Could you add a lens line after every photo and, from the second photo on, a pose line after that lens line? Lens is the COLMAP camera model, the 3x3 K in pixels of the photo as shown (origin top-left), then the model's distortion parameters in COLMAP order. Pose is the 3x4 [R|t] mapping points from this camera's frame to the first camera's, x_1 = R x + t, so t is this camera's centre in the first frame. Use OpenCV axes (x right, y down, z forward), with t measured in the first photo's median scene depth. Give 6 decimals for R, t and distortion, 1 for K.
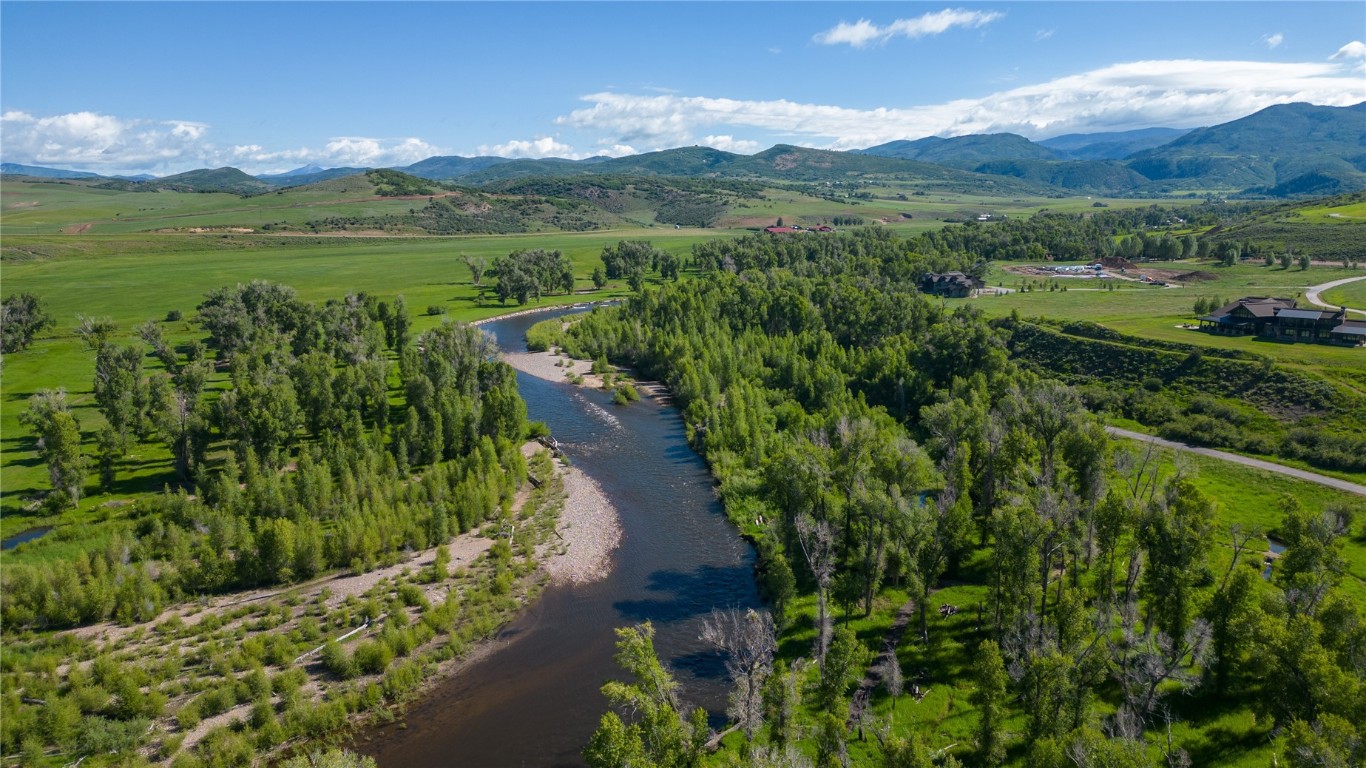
lens RADIAL K [[946.0, 0, 683.0], [0, 946.0, 384.0], [0, 0, 1]] dist [0.089124, -0.079059]
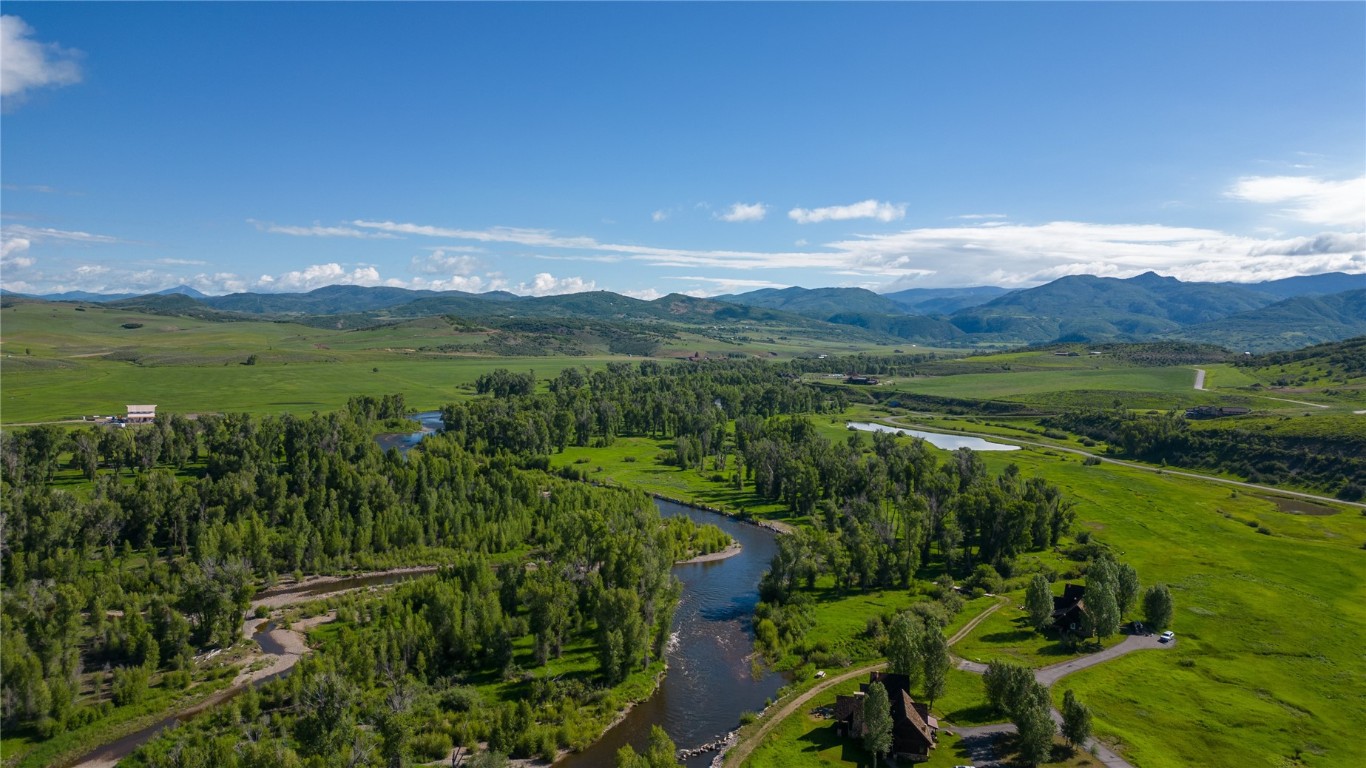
lens RADIAL K [[946.0, 0, 683.0], [0, 946.0, 384.0], [0, 0, 1]] dist [0.089124, -0.079059]
pose [[0.991136, 0.026532, 0.130177, -0.066187], [-0.008263, 0.990269, -0.138922, 0.052364], [-0.132596, 0.136615, 0.981710, -0.290404]]
